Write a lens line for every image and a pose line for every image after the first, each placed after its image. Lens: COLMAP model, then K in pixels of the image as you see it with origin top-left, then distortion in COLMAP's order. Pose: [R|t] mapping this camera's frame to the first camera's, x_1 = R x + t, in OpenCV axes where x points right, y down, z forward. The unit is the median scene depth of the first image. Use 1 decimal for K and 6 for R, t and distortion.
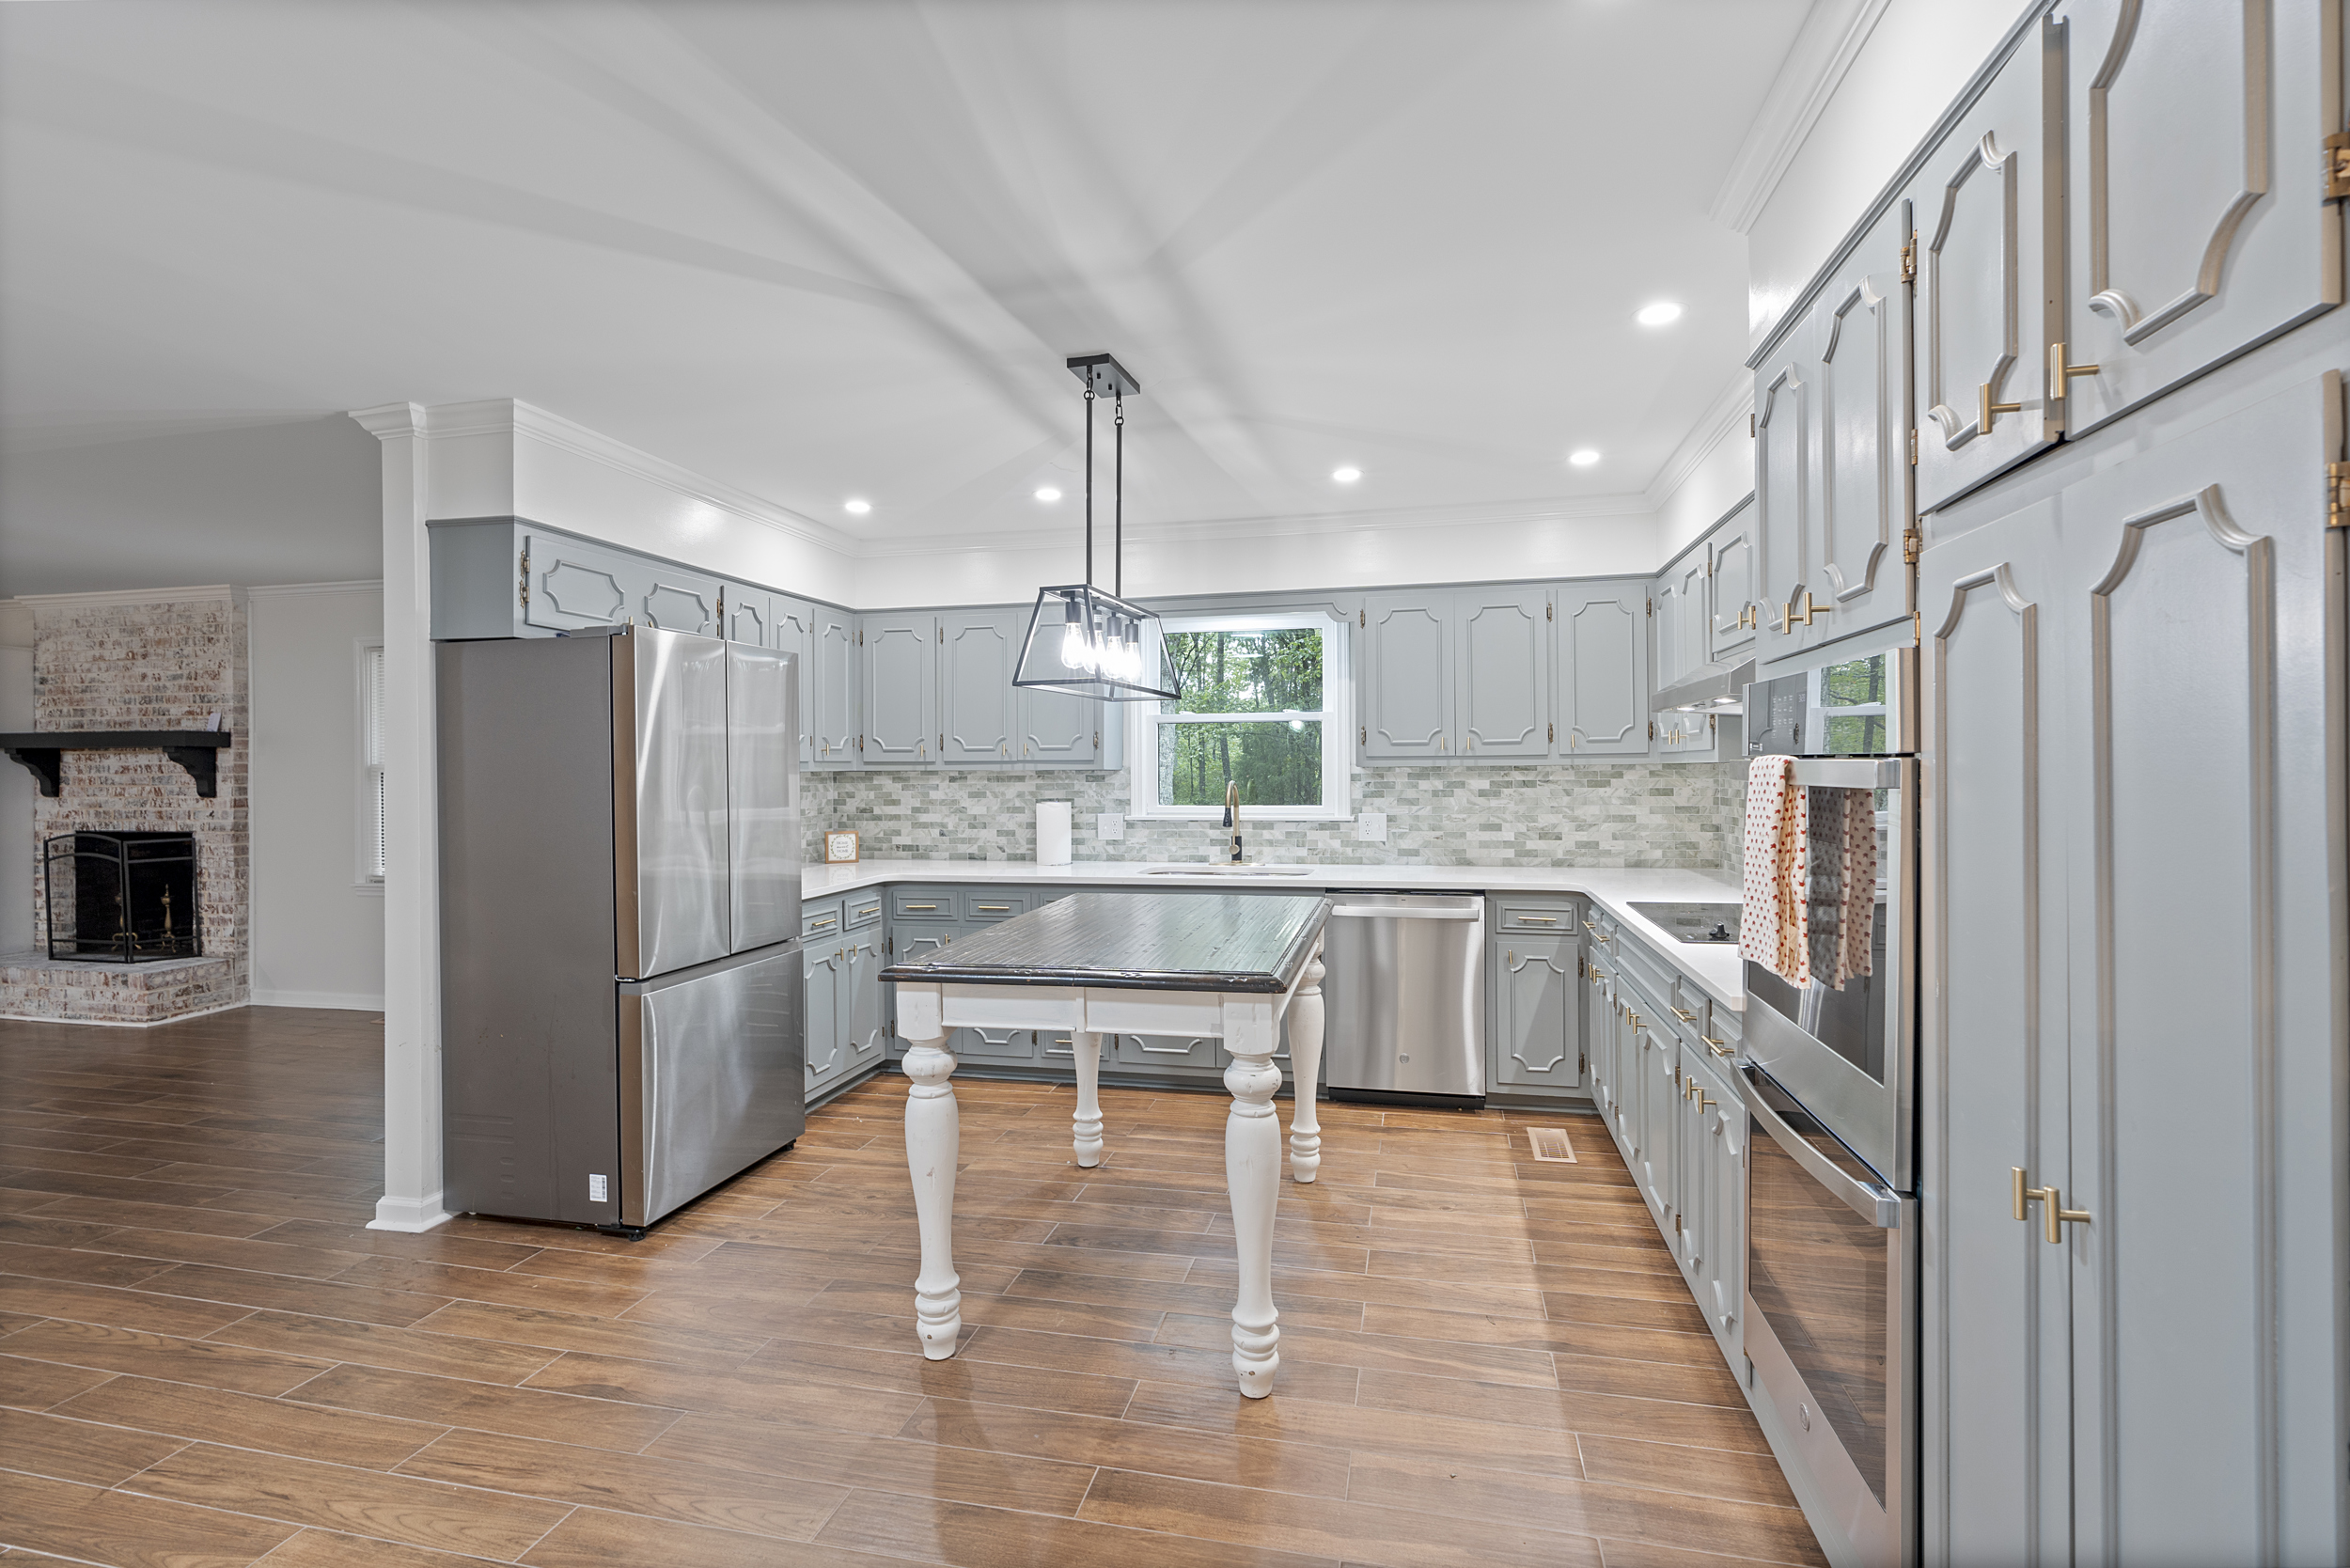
lens RADIAL K [[1079.0, 0, 1178.7], [0, 1079.0, 771.1], [0, 0, 1]] dist [-0.013426, 0.006956]
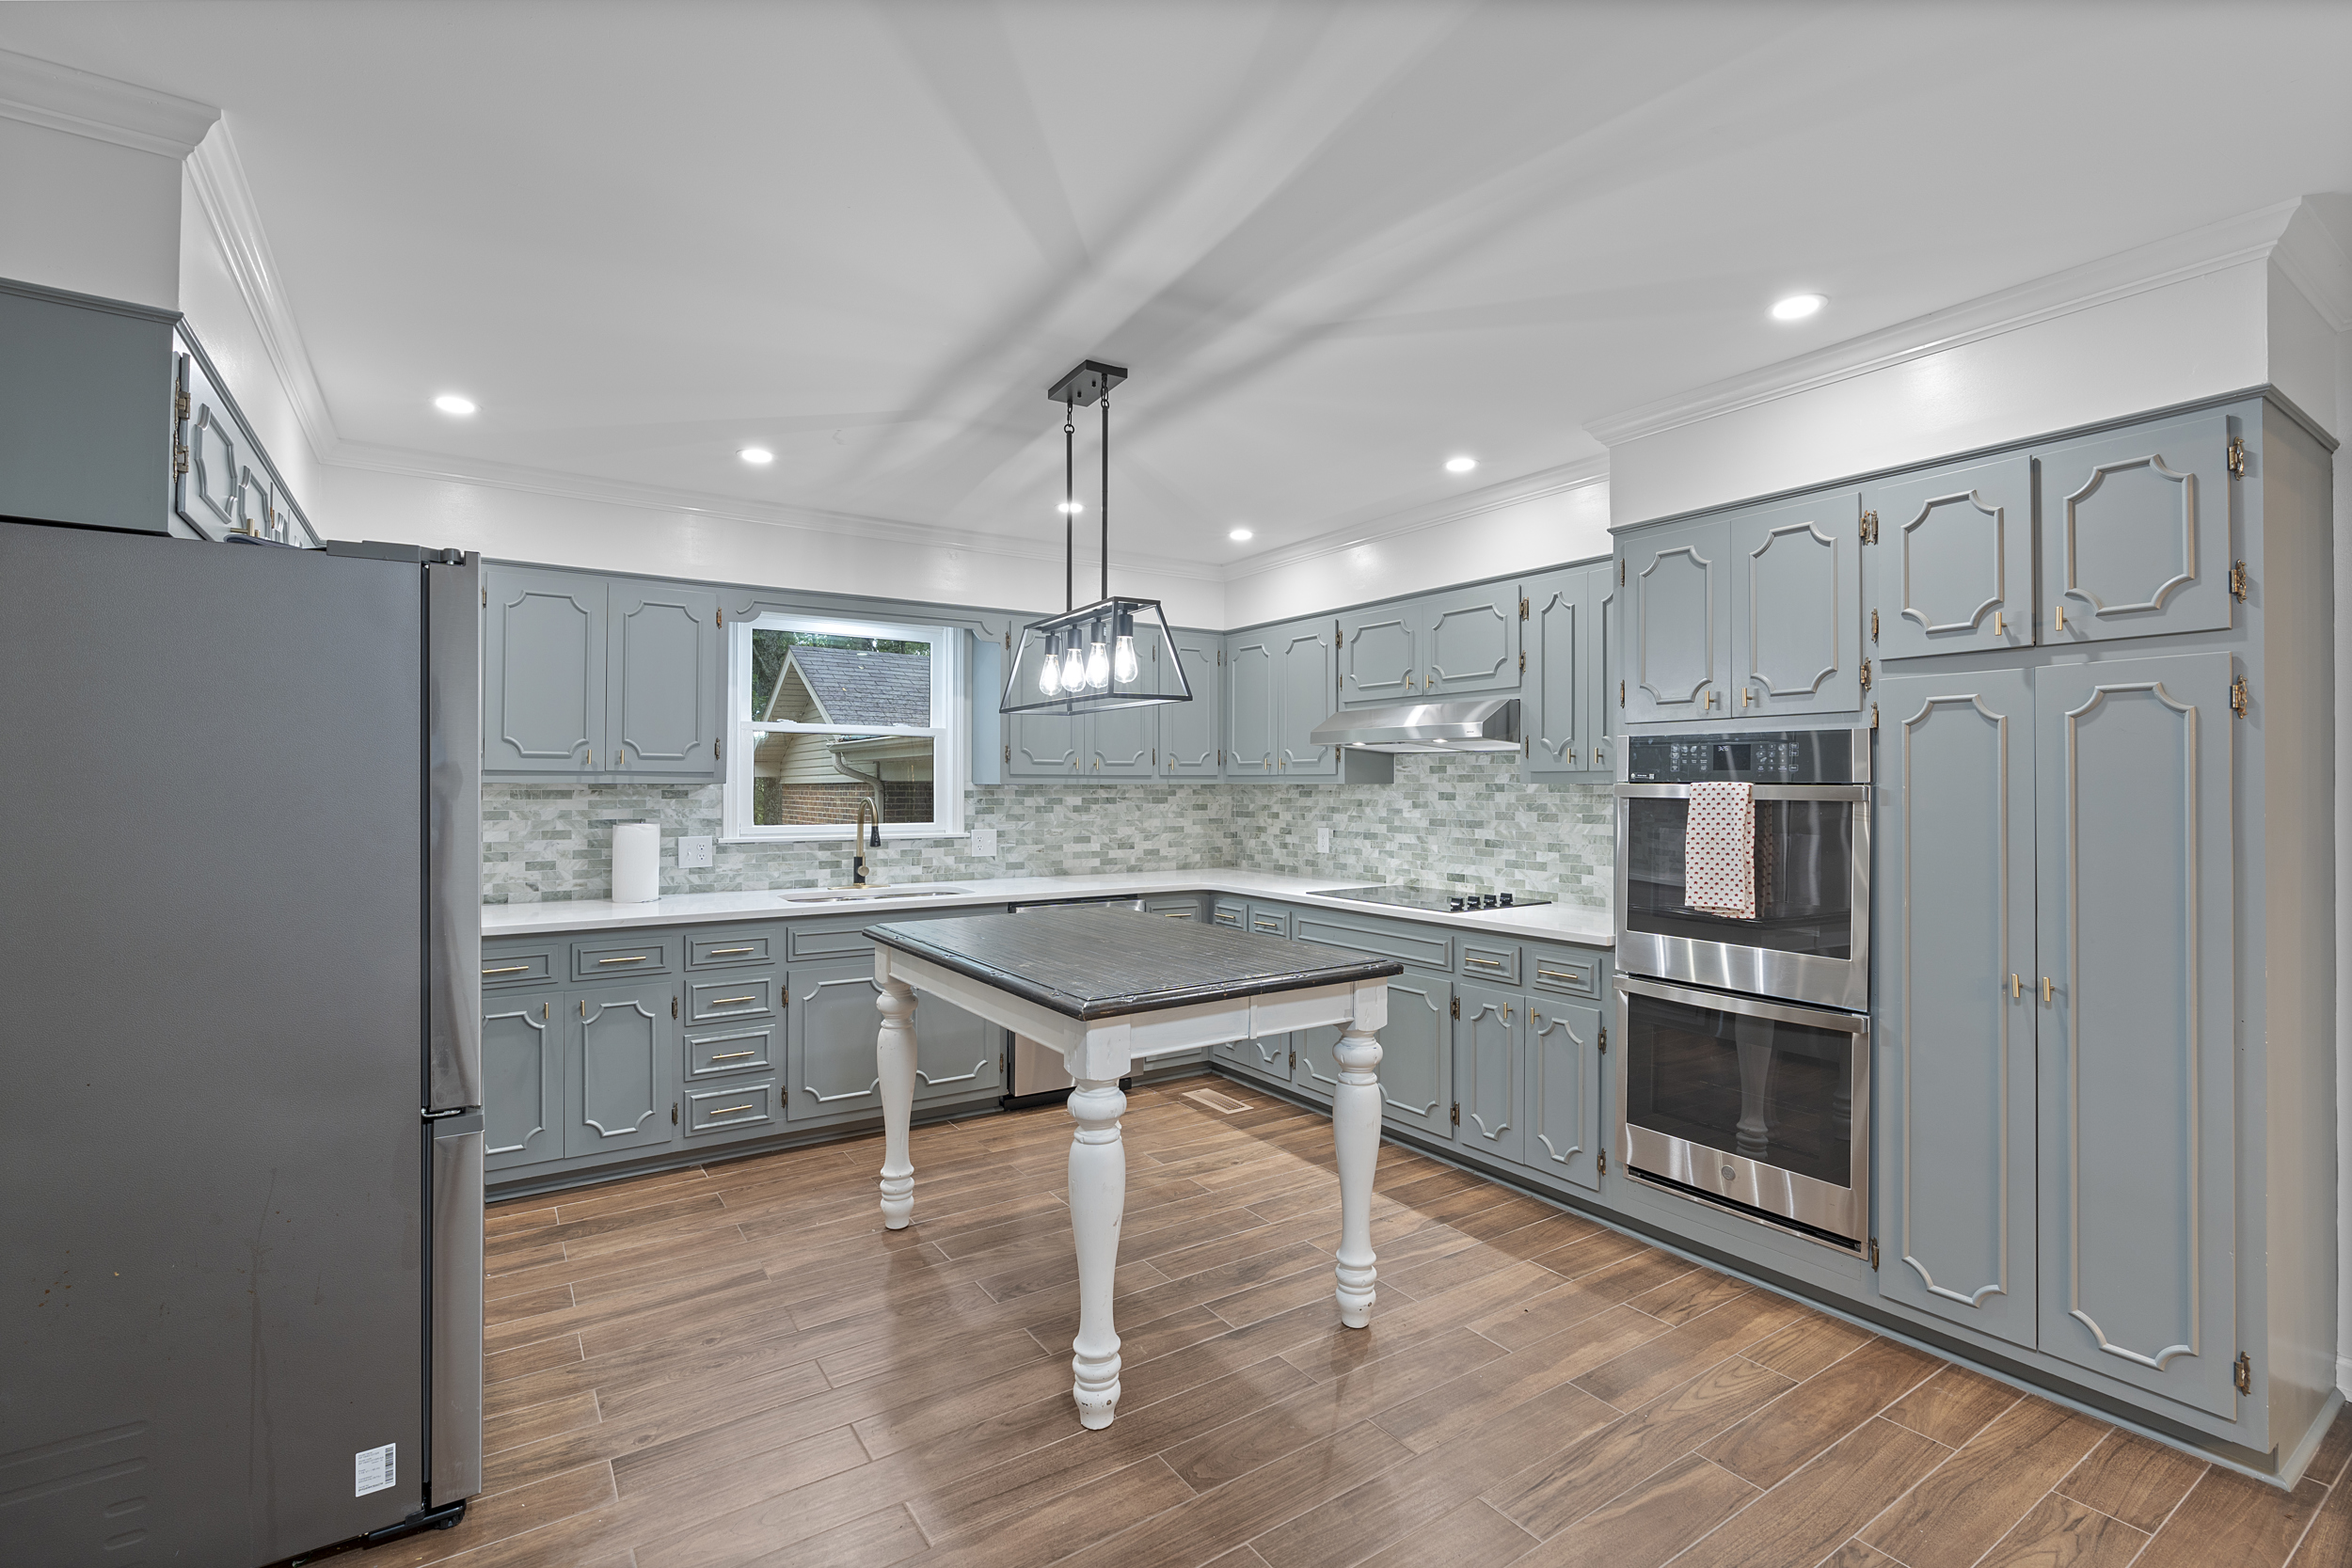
lens RADIAL K [[1068.2, 0, 1183.6], [0, 1068.2, 778.8], [0, 0, 1]] dist [-0.012909, 0.006349]
pose [[0.683158, 0.014199, 0.730132, -0.436515], [-0.007135, 0.999893, -0.012770, 0.002759], [-0.730236, 0.003514, 0.683186, 0.168679]]
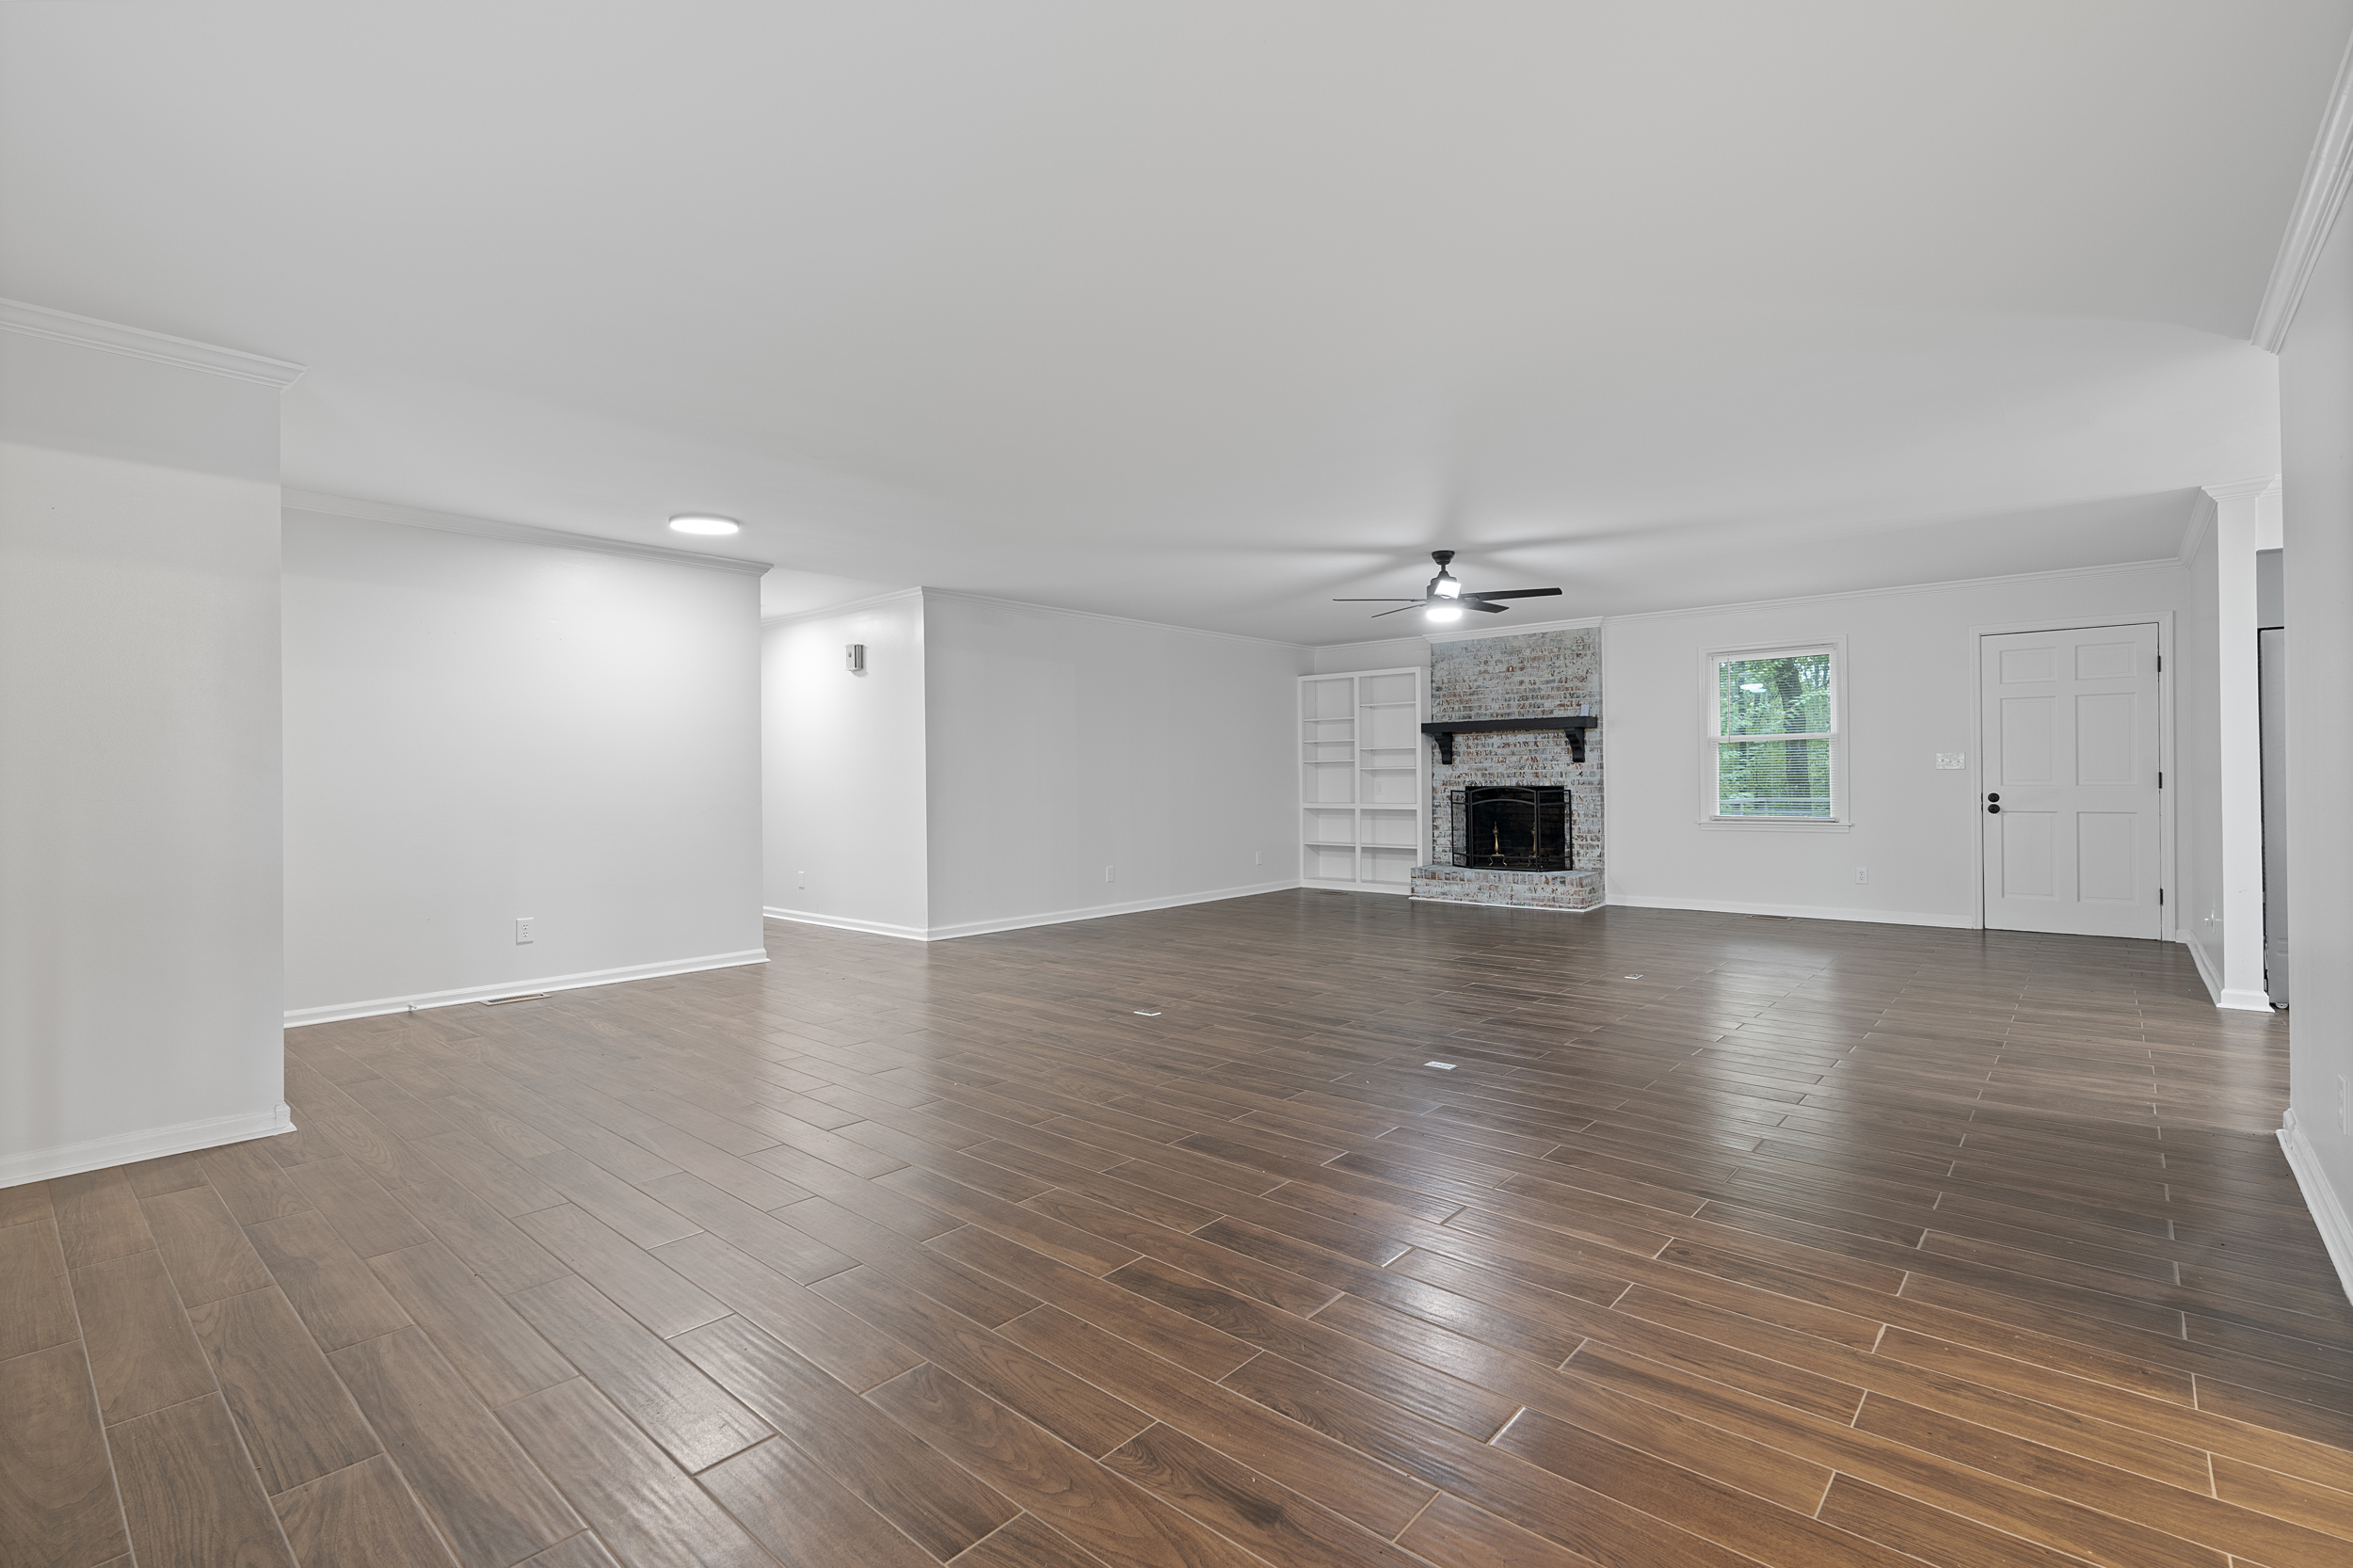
lens RADIAL K [[1068.7, 0, 1184.1], [0, 1068.7, 778.8], [0, 0, 1]] dist [-0.012909, 0.006349]
pose [[0.882056, -0.003822, -0.471129, -0.898368], [0.004981, 0.999987, 0.001214, 0.055633], [0.471118, -0.003417, 0.882063, -0.709307]]
